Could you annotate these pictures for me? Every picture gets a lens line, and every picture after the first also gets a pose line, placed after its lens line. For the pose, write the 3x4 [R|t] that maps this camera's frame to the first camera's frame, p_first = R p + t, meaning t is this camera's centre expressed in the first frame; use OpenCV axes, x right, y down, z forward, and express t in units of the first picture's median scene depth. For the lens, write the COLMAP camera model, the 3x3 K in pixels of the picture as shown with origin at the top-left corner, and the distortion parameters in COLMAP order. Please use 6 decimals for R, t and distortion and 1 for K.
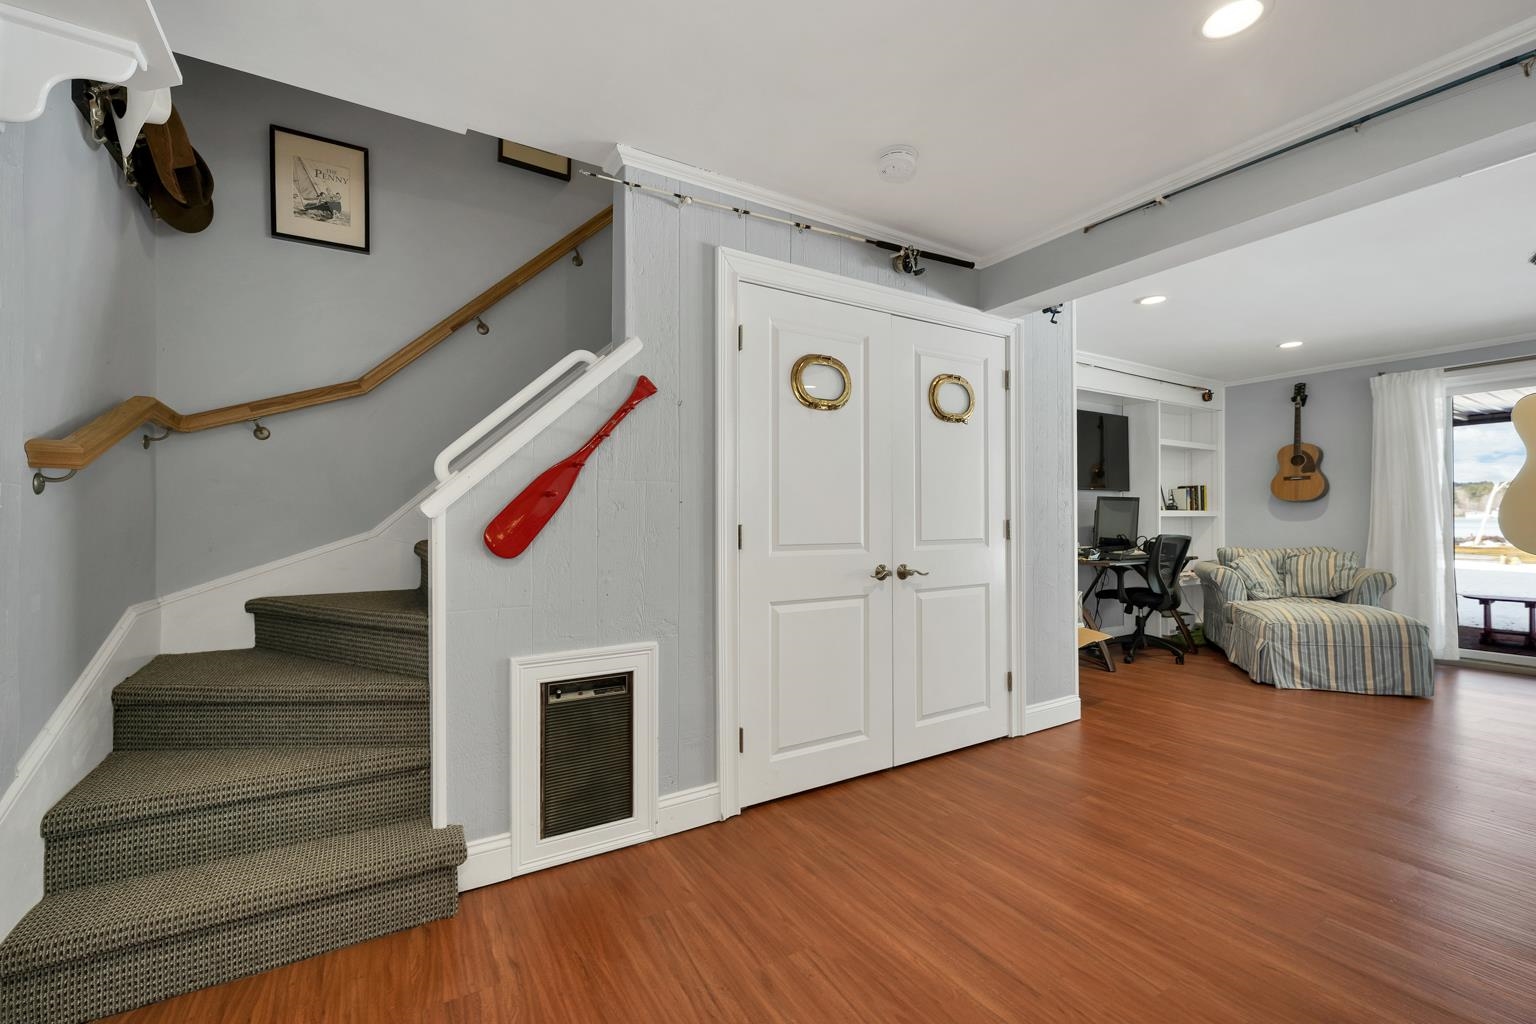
lens RADIAL K [[644.9, 0, 773.7], [0, 644.9, 515.8], [0, 0, 1]] dist [0.001602, 0.000037]
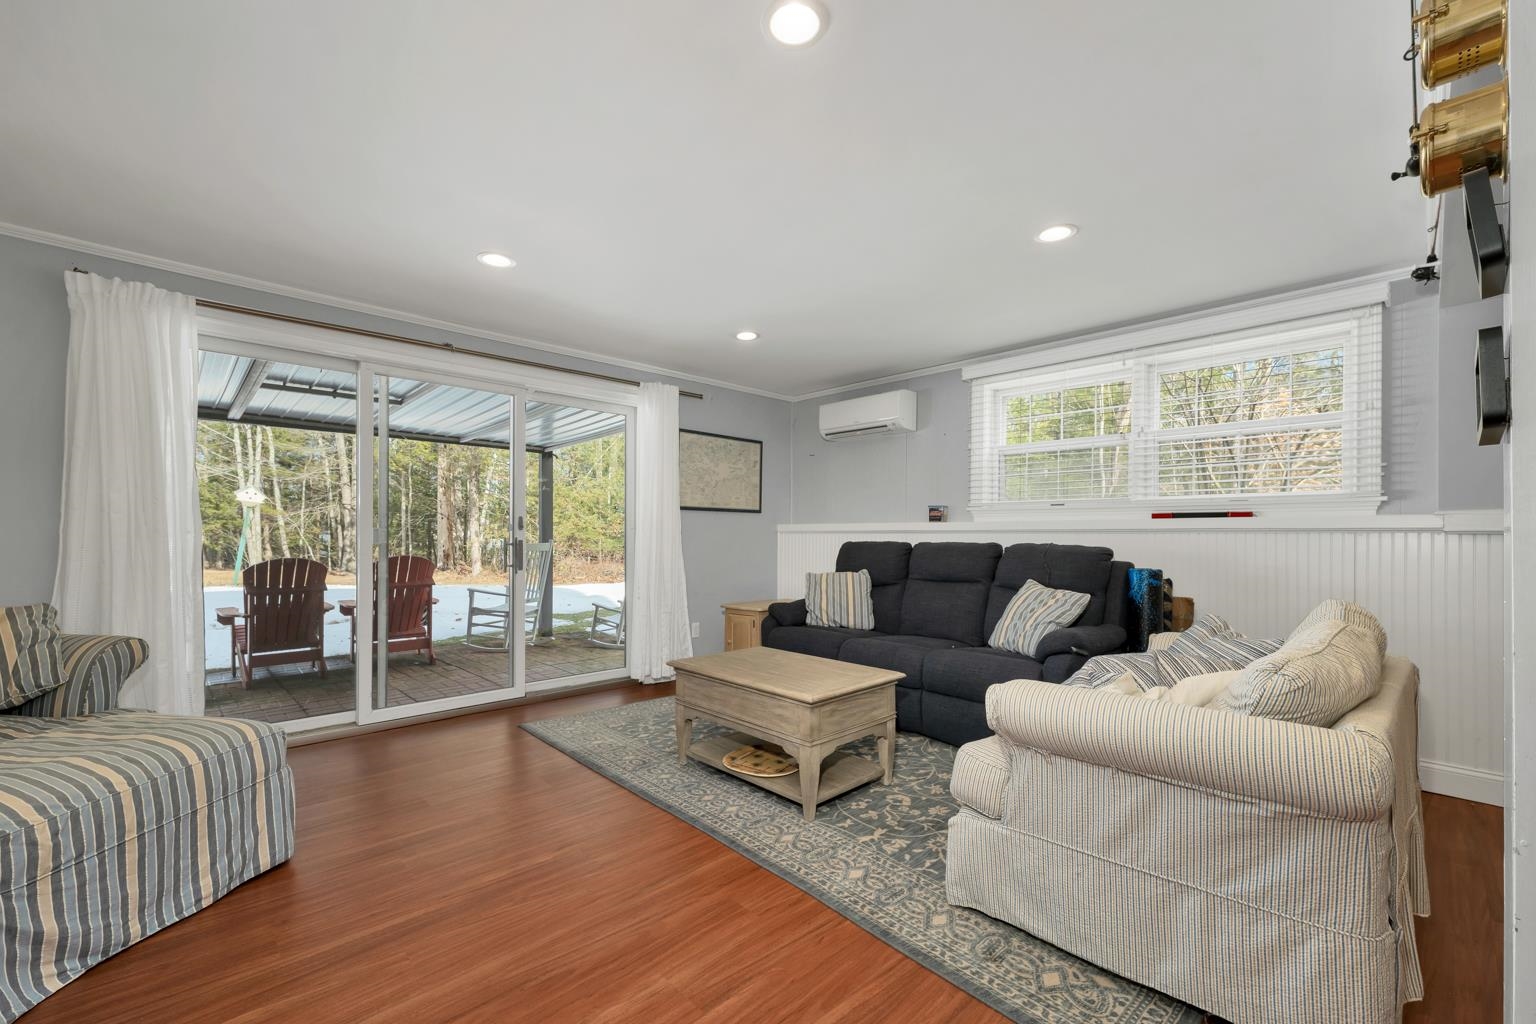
lens RADIAL K [[644.9, 0, 764.3], [0, 644.9, 531.4], [0, 0, 1]] dist [0.001602, 0.000037]
pose [[-0.204339, 0.008902, 0.978860, 0.357788], [-0.008059, 0.999909, -0.010775, 0.001053], [-0.978867, -0.010091, -0.204249, 0.673879]]
